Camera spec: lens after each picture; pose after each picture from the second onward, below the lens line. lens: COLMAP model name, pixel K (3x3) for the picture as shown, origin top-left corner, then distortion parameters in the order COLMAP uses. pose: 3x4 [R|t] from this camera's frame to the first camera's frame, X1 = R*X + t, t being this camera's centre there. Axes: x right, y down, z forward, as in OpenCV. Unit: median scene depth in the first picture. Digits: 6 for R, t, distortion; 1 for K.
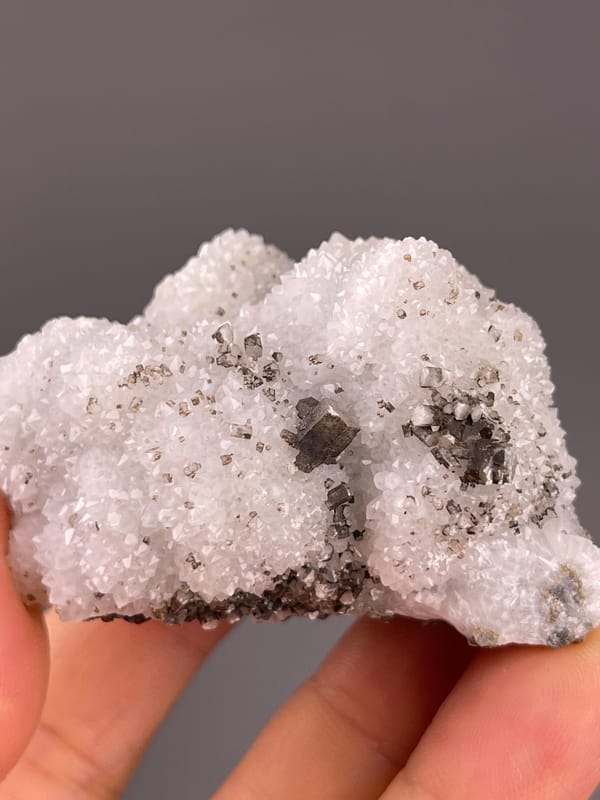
lens RADIAL K [[1586.5, 0, 298.2], [0, 1586.5, 405.3], [0, 0, 1]] dist [0.107680, 0.000000]
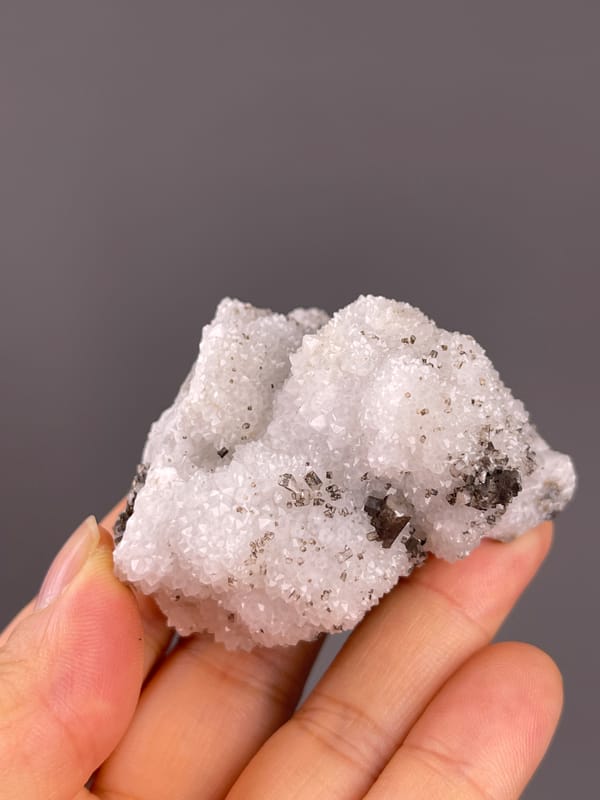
lens RADIAL K [[1204.3, 0, 304.0], [0, 1204.3, 397.8], [0, 0, 1]] dist [0.094835, 0.000000]
pose [[0.876282, -0.468741, 0.111405, -0.116426], [0.324161, 0.744664, 0.583434, -0.689053], [-0.356439, -0.475139, 0.804484, 0.228817]]
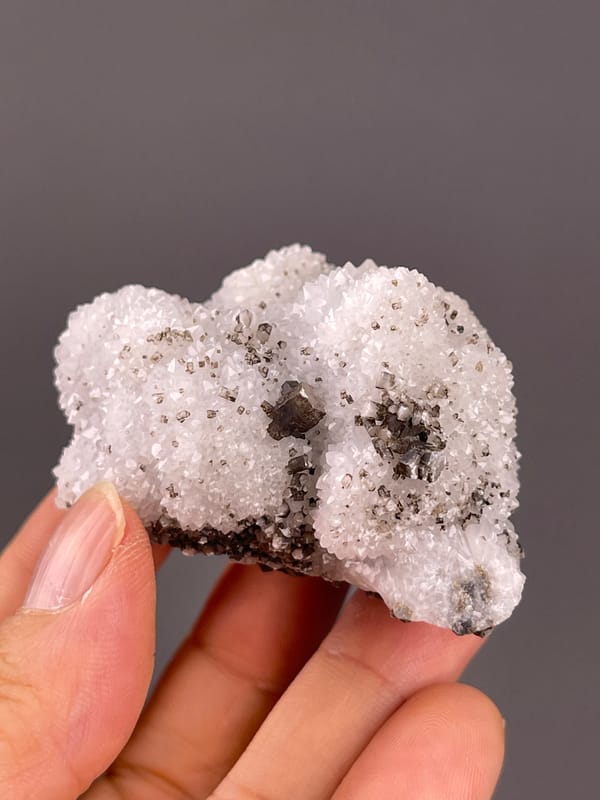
lens RADIAL K [[1586.5, 0, 301.9], [0, 1586.5, 399.0], [0, 0, 1]] dist [0.107680, 0.000000]
pose [[0.957834, 0.201146, -0.205170, 0.262943], [-0.211171, 0.977049, -0.027966, 0.041248], [0.194836, 0.070113, 0.978327, -0.182391]]
